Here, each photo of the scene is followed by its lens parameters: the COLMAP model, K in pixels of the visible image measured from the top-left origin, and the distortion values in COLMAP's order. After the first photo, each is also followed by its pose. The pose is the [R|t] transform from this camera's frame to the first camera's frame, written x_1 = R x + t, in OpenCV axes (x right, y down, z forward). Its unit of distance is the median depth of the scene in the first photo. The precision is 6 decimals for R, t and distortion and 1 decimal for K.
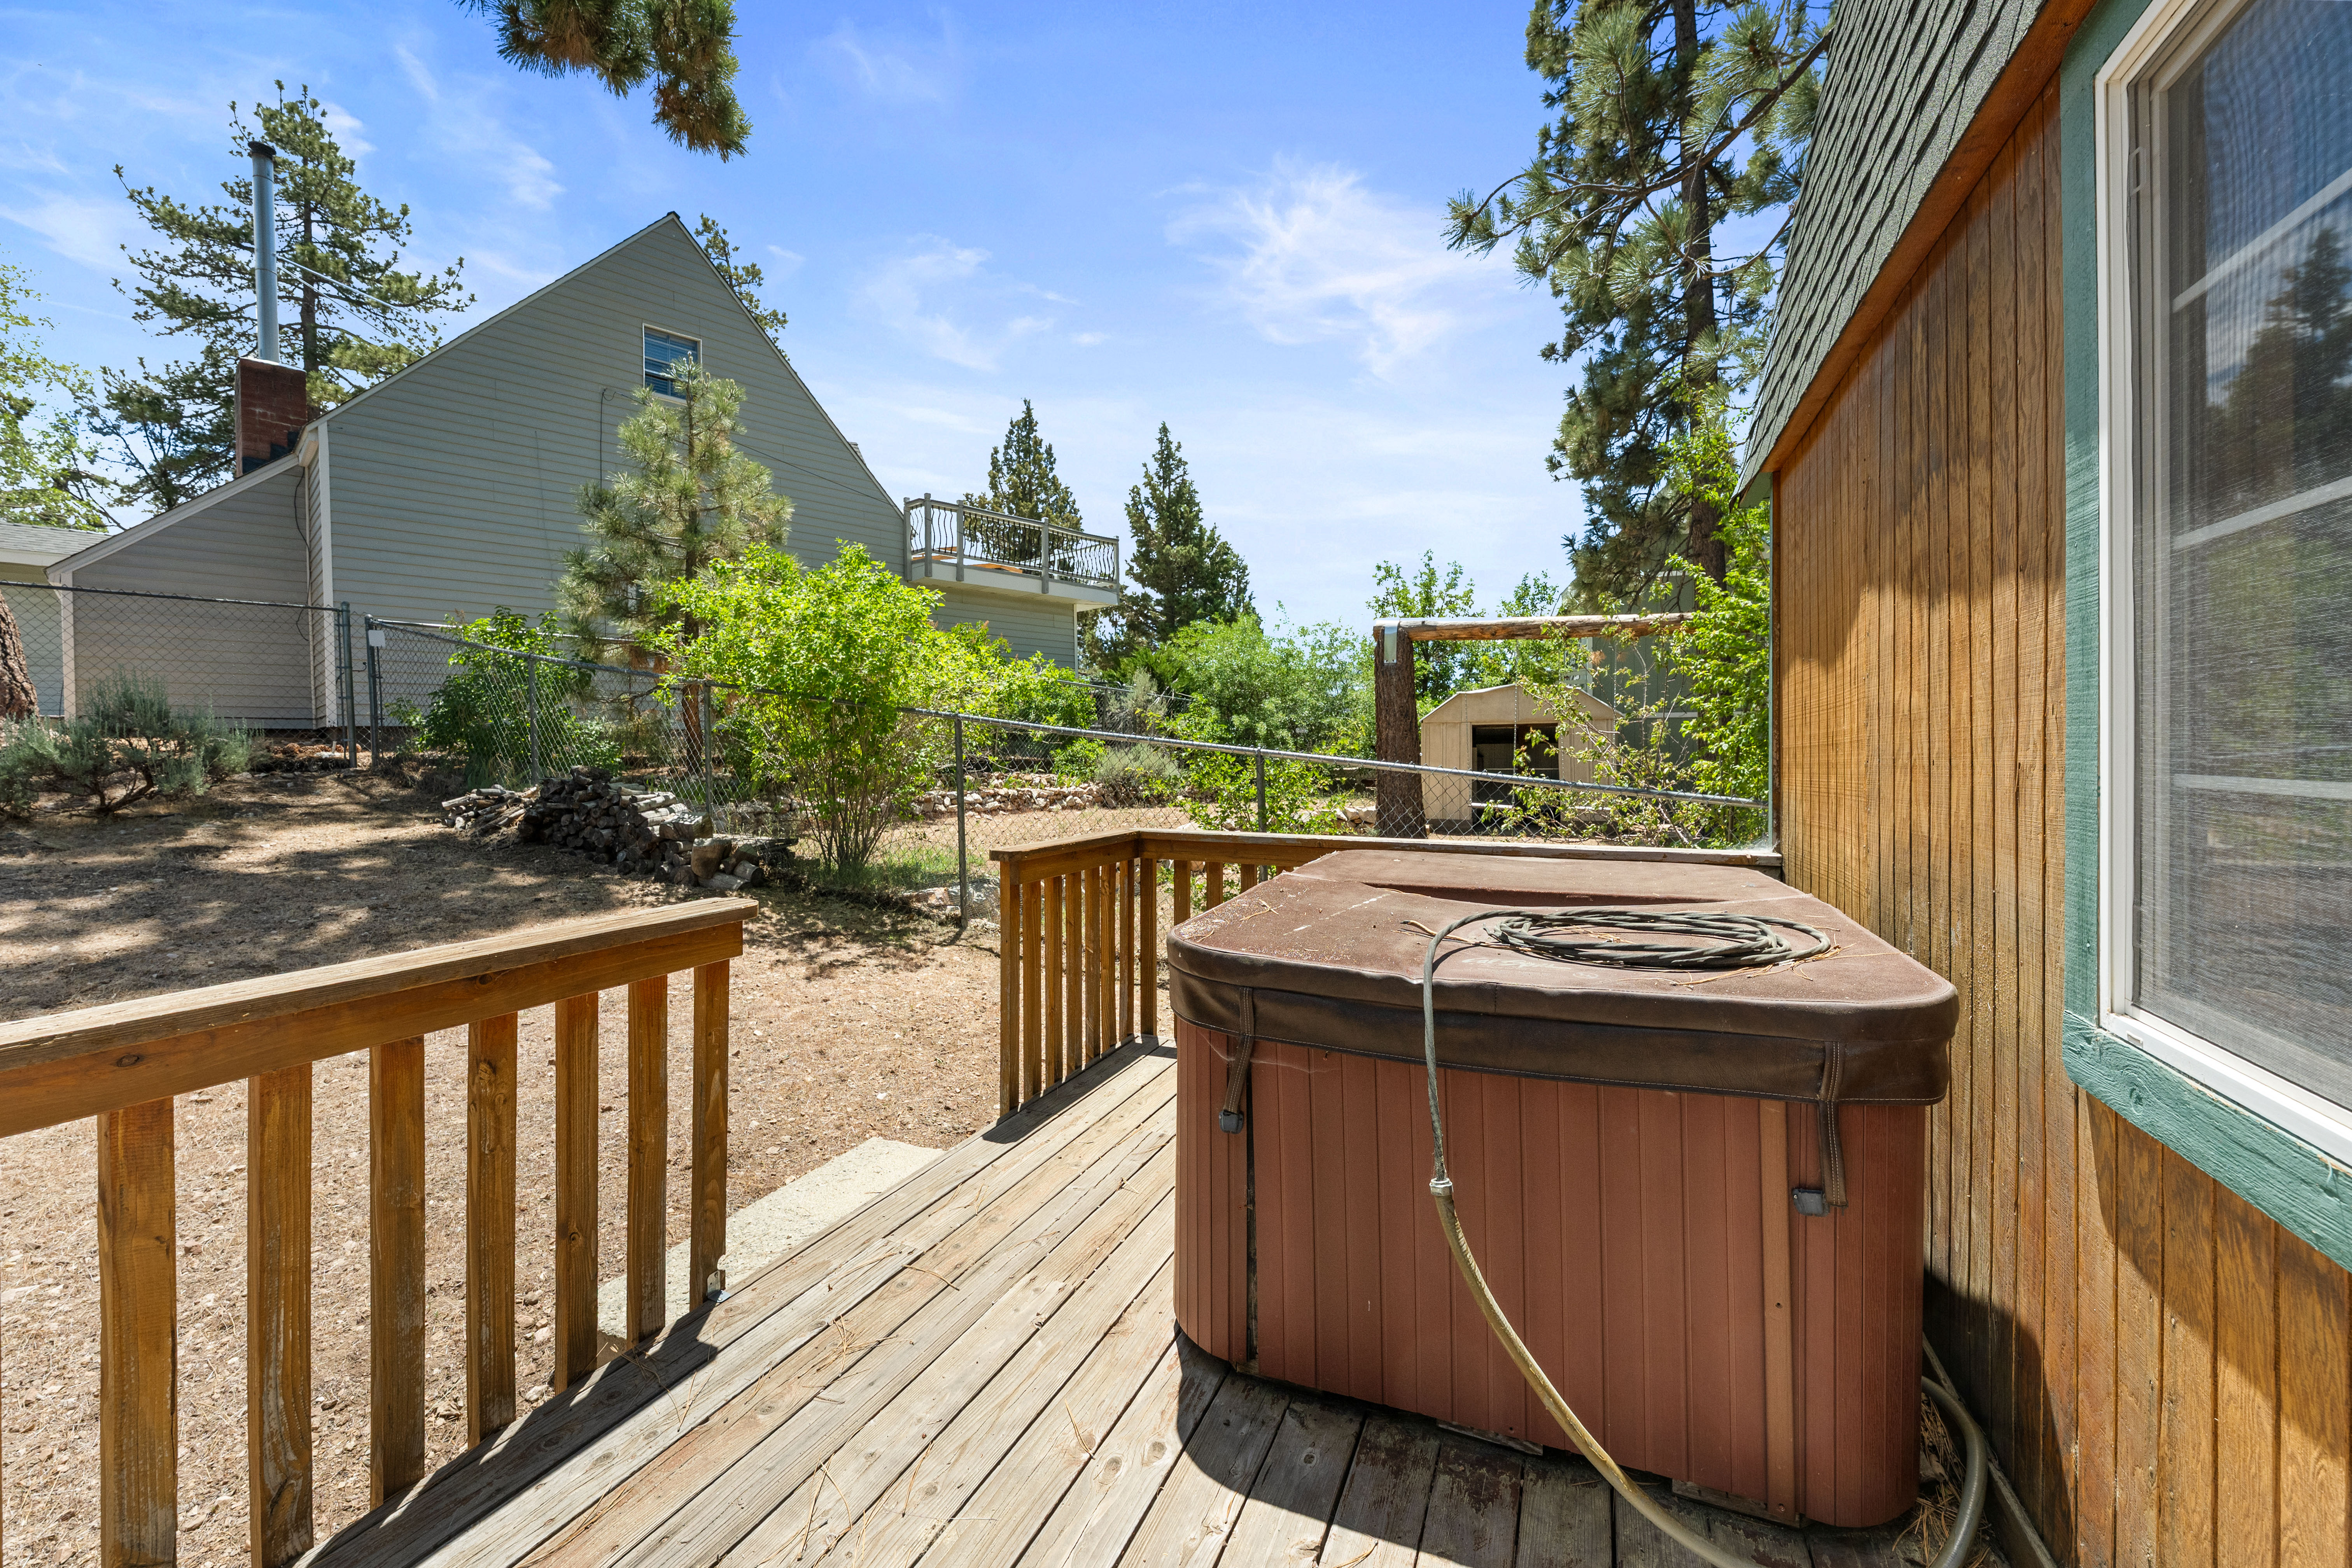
lens RADIAL K [[949.4, 0, 1167.5], [0, 949.4, 737.6], [0, 0, 1]] dist [-0.000319, -0.000262]
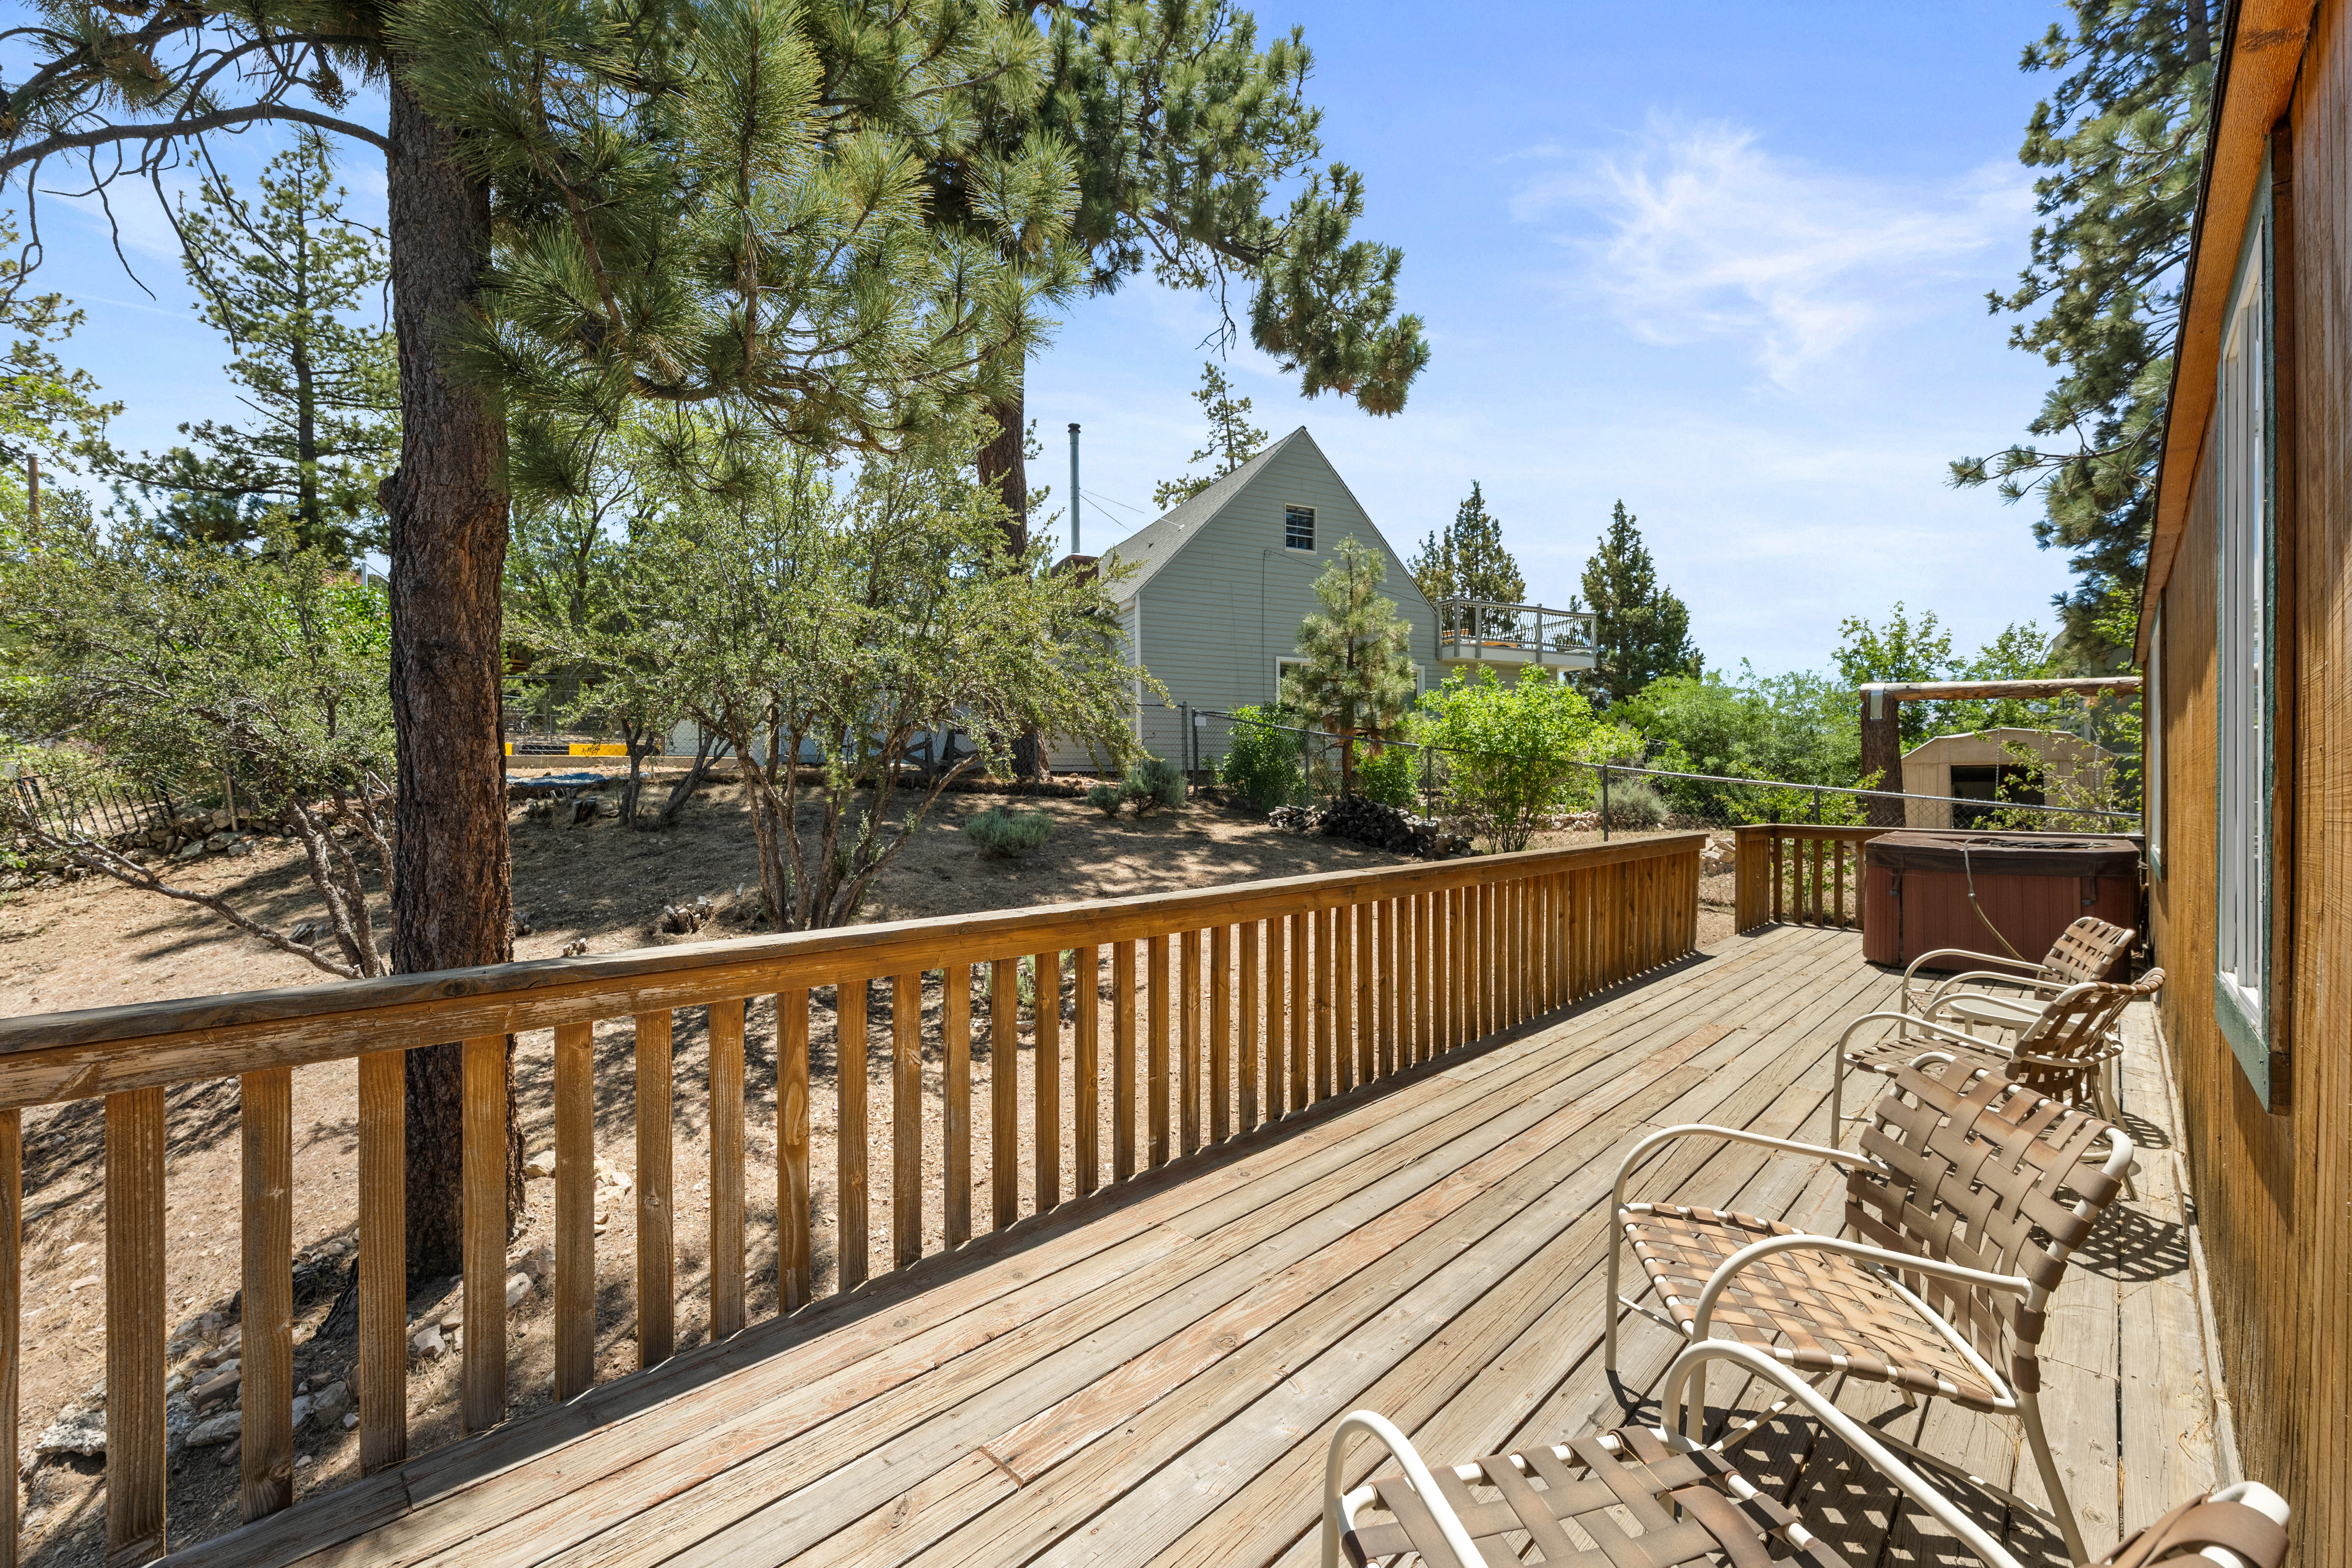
lens RADIAL K [[943.1, 0, 1176.0], [0, 943.1, 784.0], [0, 0, 1]] dist [-0.001830, -0.000172]
pose [[0.934295, 0.004151, -0.356477, -0.113743], [0.000821, 0.999904, 0.013797, -0.005670], [0.356501, -0.013183, 0.934202, -0.305247]]
